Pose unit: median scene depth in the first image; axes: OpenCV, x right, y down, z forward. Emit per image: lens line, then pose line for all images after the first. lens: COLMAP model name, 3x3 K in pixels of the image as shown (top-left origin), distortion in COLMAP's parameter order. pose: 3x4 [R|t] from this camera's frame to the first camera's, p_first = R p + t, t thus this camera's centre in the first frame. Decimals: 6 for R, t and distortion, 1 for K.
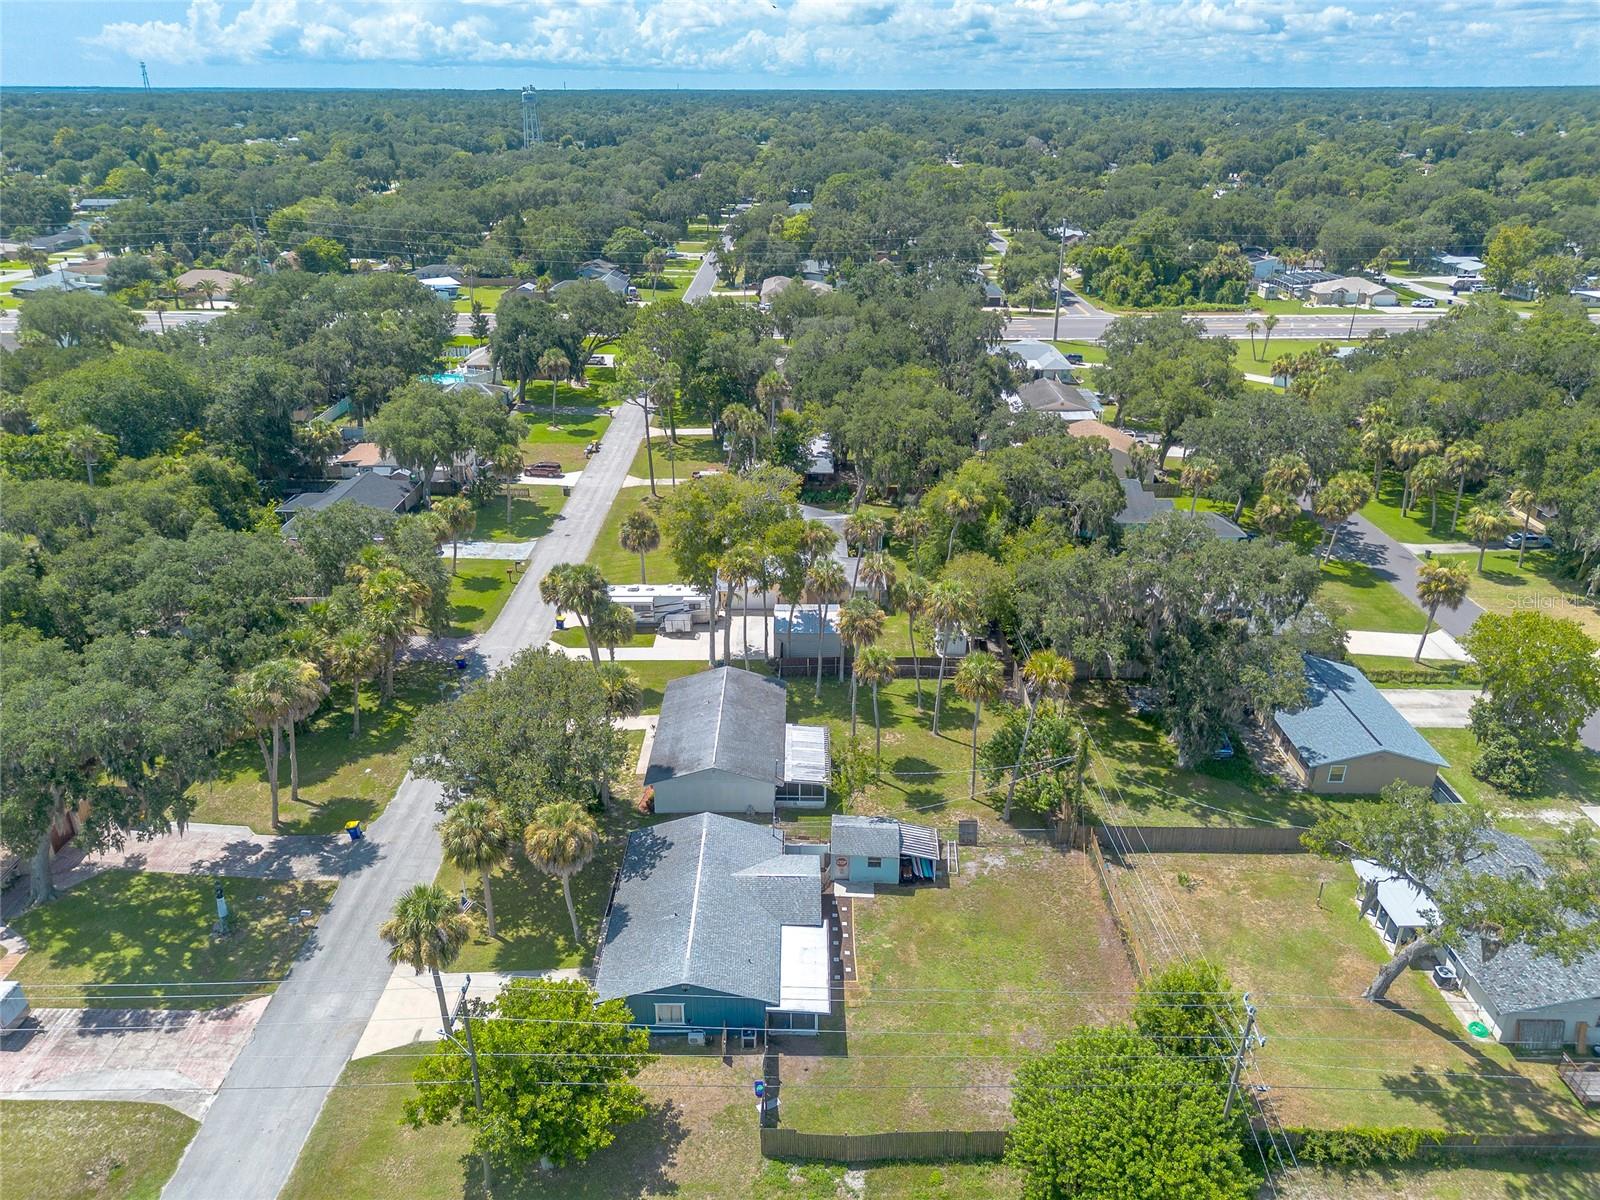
lens RADIAL K [[1128.5, 0, 797.6], [0, 1128.5, 607.3], [0, 0, 1]] dist [0.075191, -0.077235]
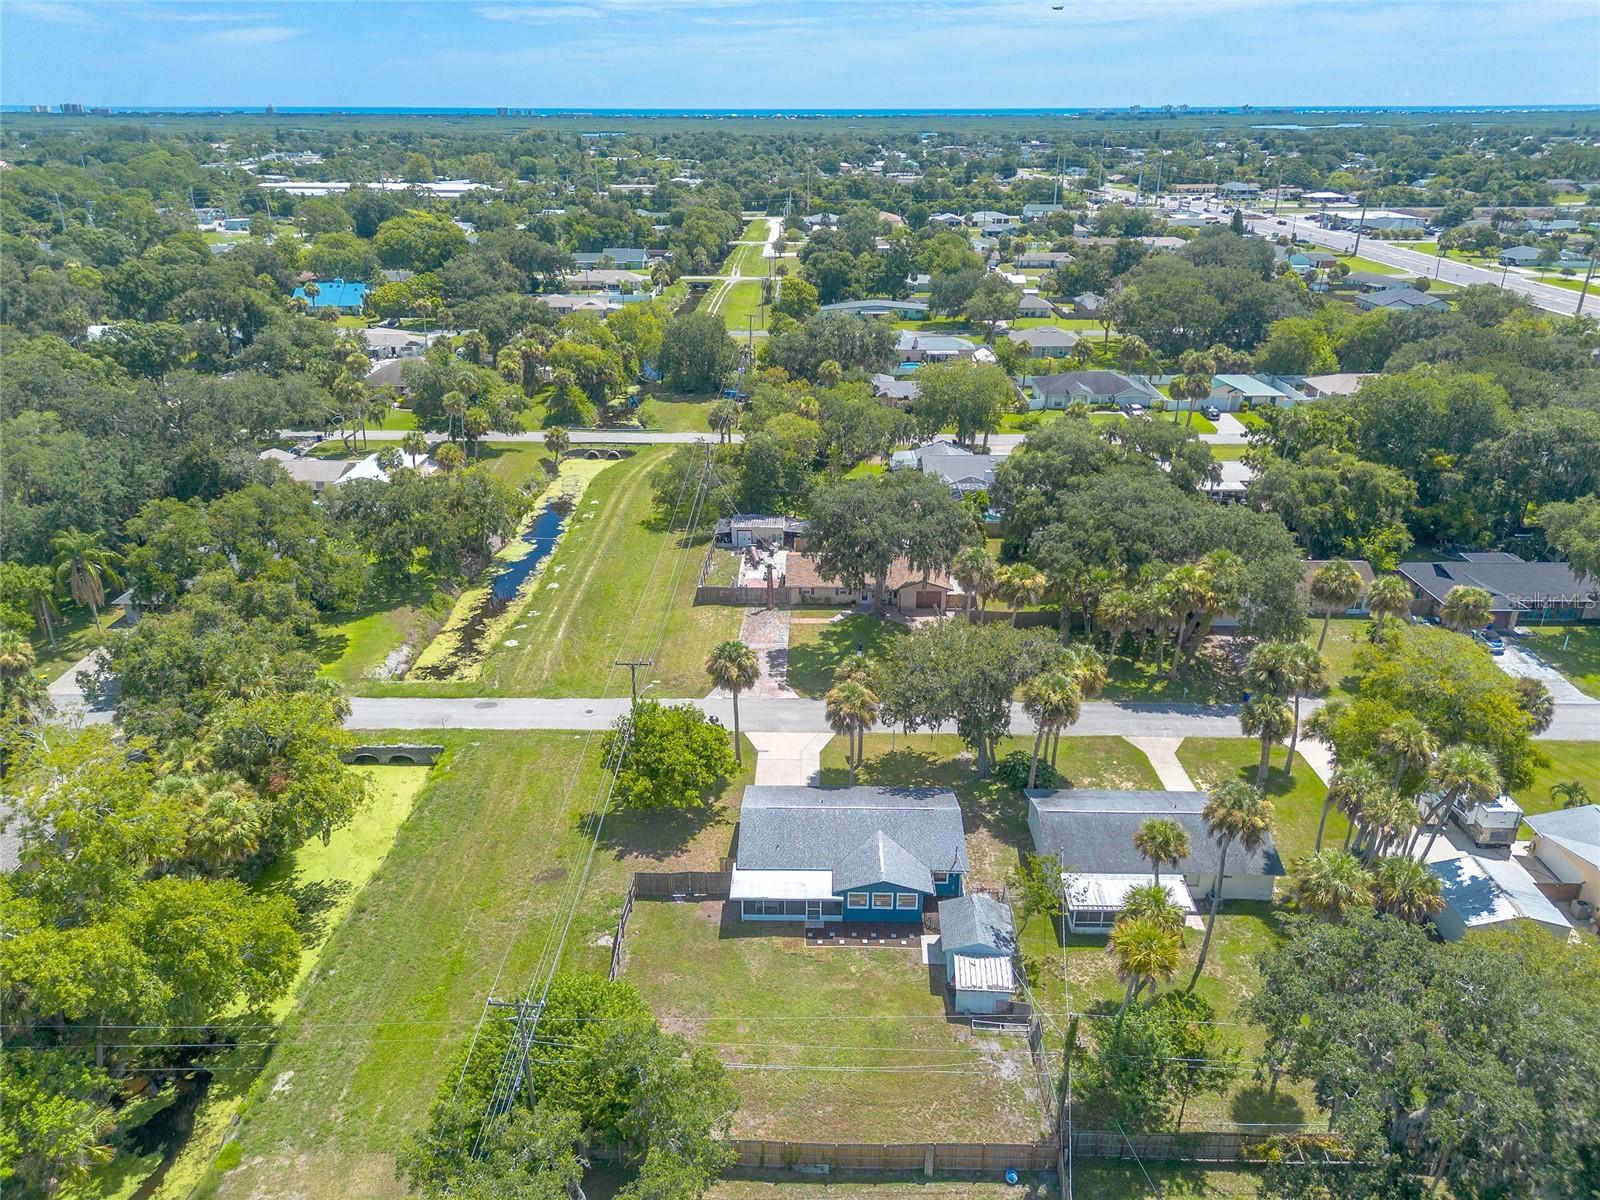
lens RADIAL K [[1128.5, 0, 797.6], [0, 1128.5, 607.3], [0, 0, 1]] dist [0.075191, -0.077235]
pose [[-0.011305, 0.401749, -0.915680, 0.851617], [-0.414822, 0.831337, 0.369865, -0.318839], [0.909832, 0.384026, 0.157256, 0.639864]]
